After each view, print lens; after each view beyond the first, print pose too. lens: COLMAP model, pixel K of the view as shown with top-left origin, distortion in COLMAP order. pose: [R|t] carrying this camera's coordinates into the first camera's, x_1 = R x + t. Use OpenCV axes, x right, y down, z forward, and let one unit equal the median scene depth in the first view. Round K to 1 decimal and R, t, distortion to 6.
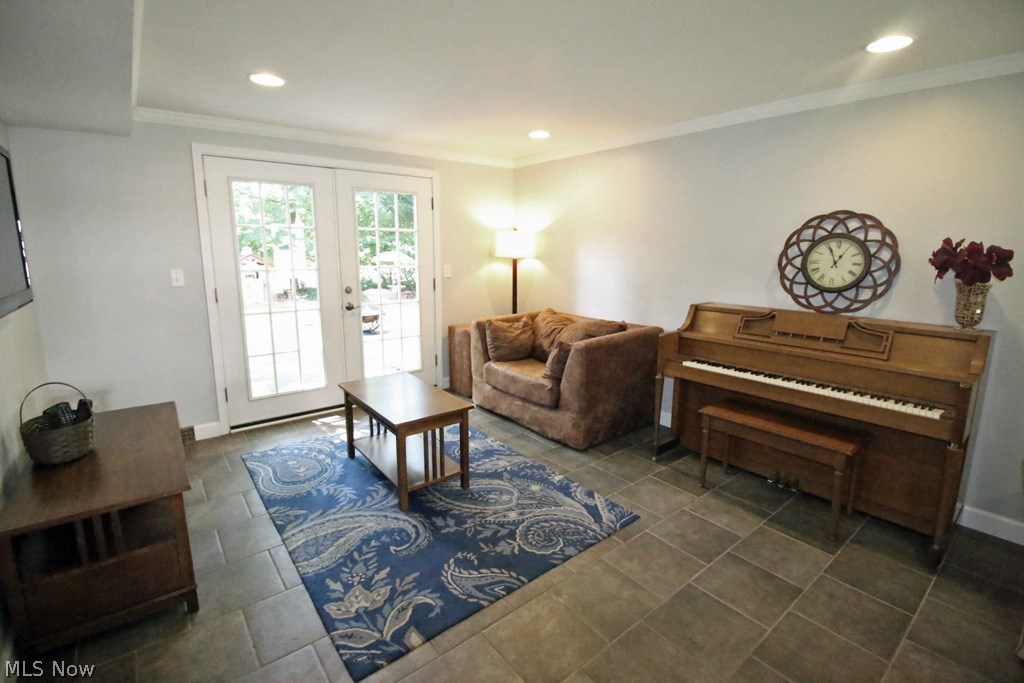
lens RADIAL K [[468.2, 0, 512.1], [0, 468.2, 329.3], [0, 0, 1]] dist [0.004078, -0.014557]
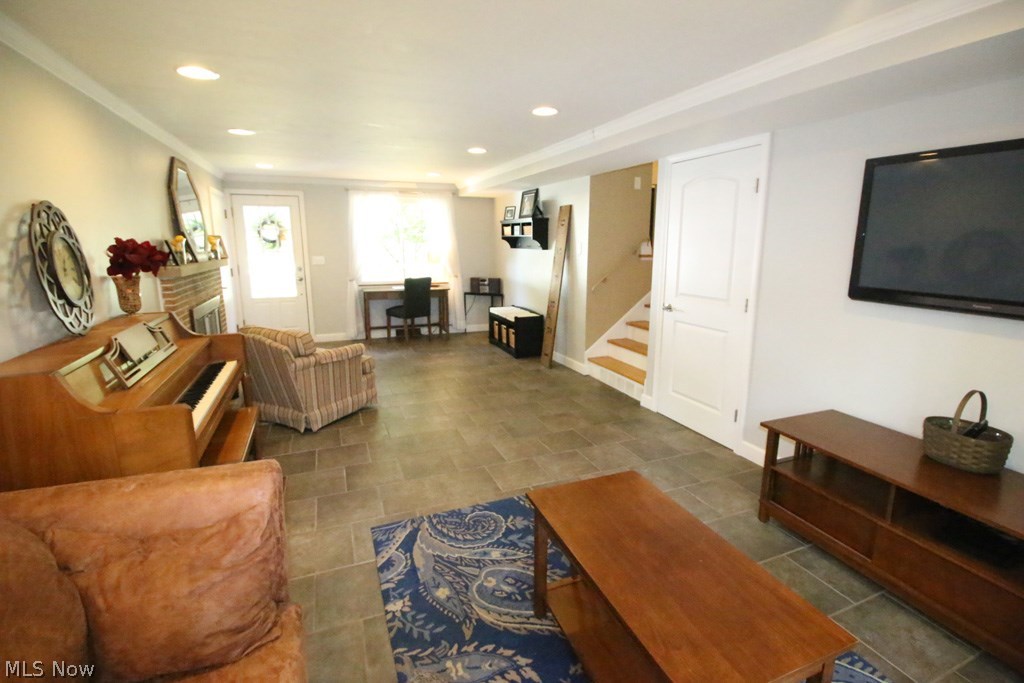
lens RADIAL K [[468.2, 0, 512.1], [0, 468.2, 329.3], [0, 0, 1]] dist [0.004078, -0.014557]
pose [[-0.956856, -0.060738, 0.284143, -0.224653], [0.044897, 0.935256, 0.351113, -0.272758], [-0.287072, 0.348721, -0.892179, 1.448633]]
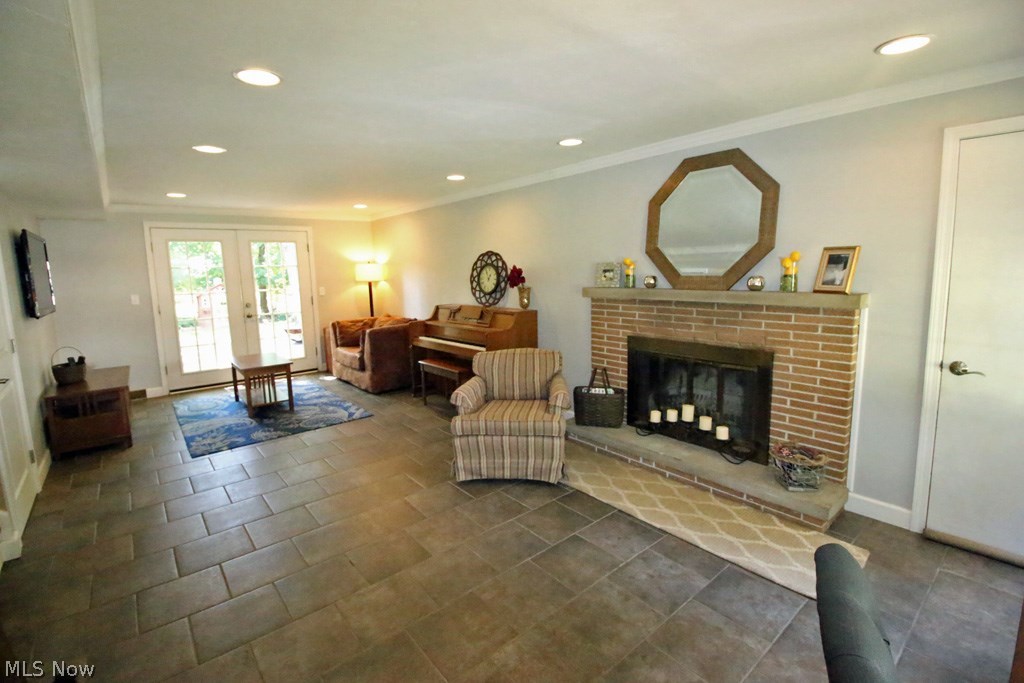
lens RADIAL K [[468.2, 0, 512.1], [0, 468.2, 329.3], [0, 0, 1]] dist [0.004078, -0.014557]
pose [[0.999334, -0.033957, 0.013337, 0.727519], [0.034515, 0.998431, -0.044097, 0.137547], [-0.011818, 0.044528, 0.998938, -0.818491]]
